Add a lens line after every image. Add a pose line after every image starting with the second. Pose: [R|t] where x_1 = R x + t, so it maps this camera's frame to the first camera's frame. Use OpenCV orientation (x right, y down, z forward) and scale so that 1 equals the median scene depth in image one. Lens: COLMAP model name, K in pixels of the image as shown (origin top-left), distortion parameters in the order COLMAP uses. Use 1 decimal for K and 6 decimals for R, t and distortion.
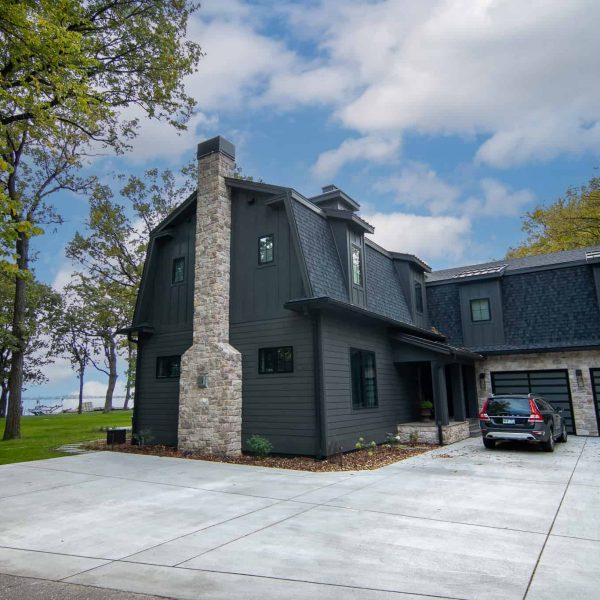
lens RADIAL K [[447.8, 0, 300.0], [0, 447.8, 300.0], [0, 0, 1]] dist [0.001876, -0.000203]
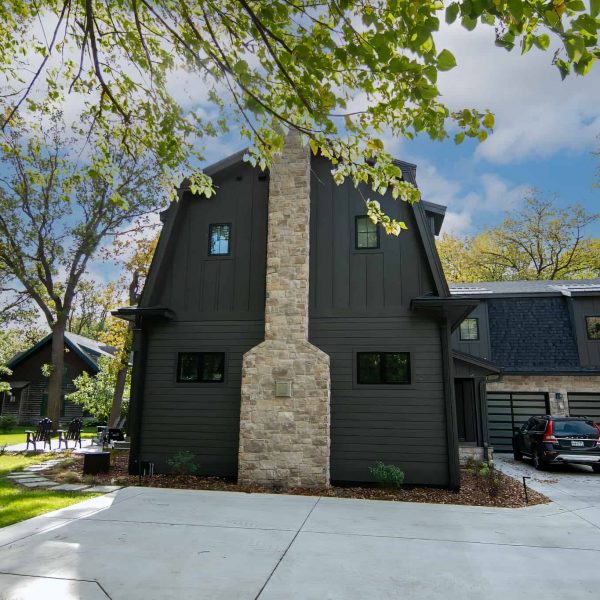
lens RADIAL K [[446.8, 0, 300.0], [0, 446.8, 312.2], [0, 0, 1]] dist [0.004421, 0.001790]
pose [[0.933890, 0.102525, 0.342546, -0.444392], [-0.101834, 0.994599, -0.020055, 0.061631], [-0.342752, -0.016154, 0.939287, 0.273613]]
